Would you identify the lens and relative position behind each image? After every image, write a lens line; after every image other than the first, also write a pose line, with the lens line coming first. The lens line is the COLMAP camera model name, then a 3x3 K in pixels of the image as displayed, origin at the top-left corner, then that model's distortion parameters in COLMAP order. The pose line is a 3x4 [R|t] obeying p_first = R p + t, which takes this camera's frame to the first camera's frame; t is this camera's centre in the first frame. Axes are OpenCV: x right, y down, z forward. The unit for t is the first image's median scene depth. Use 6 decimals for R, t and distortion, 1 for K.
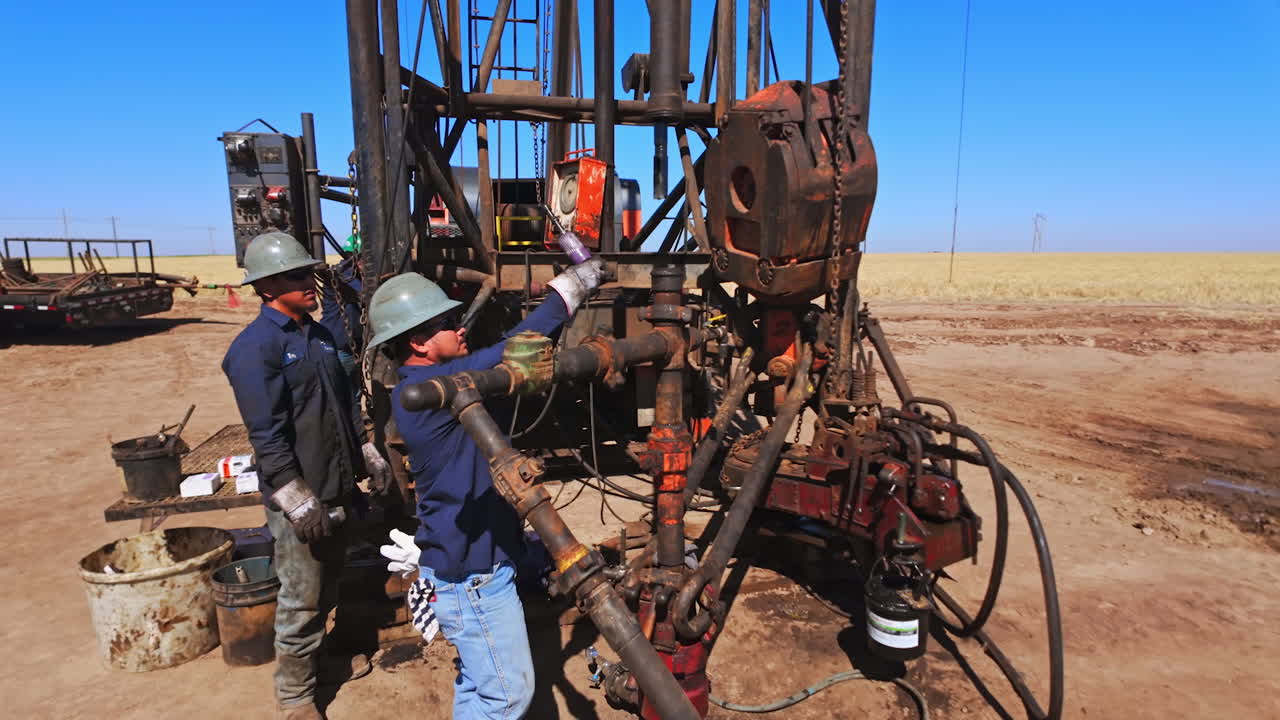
lens RADIAL K [[747.2, 0, 640.0], [0, 747.2, 360.0], [0, 0, 1]] dist [0.065514, 0.000092]
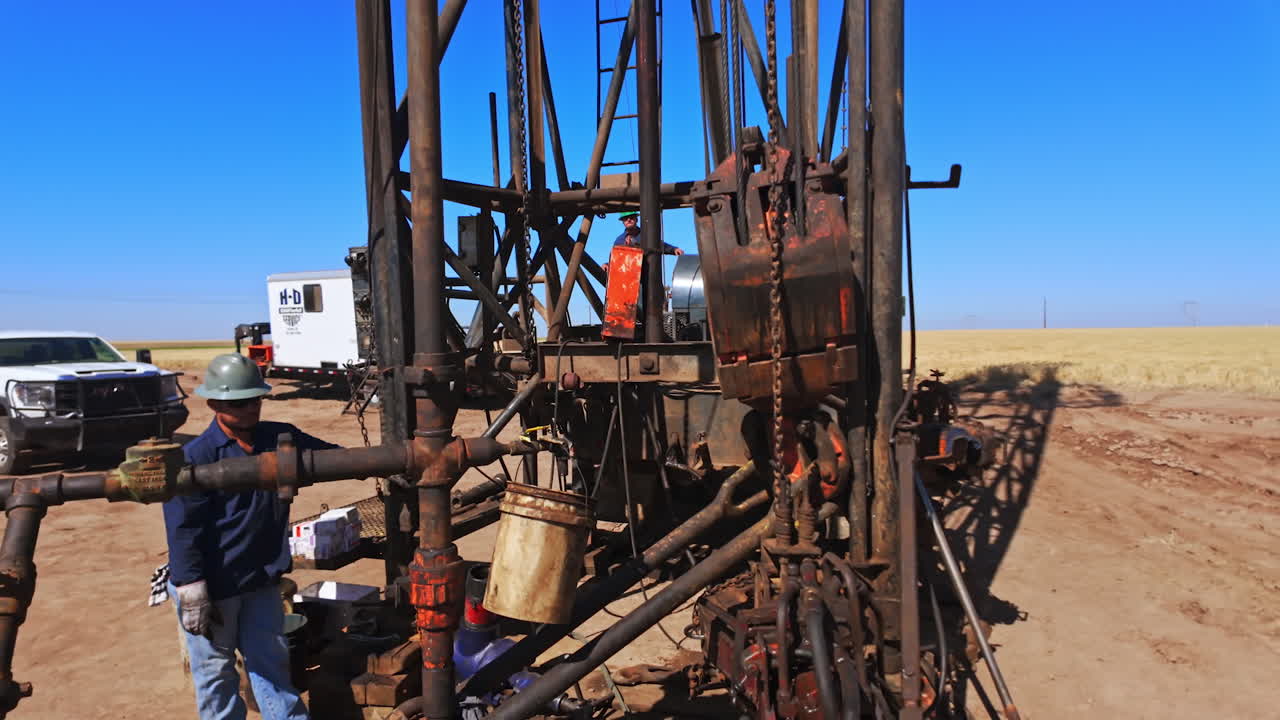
lens RADIAL K [[747.2, 0, 640.0], [0, 747.2, 360.0], [0, 0, 1]] dist [0.065514, 0.000092]
pose [[0.845385, 0.013685, -0.533982, 0.545475], [-0.065282, 0.994825, -0.077858, -0.060177], [0.530153, 0.100679, 0.841904, 0.260267]]
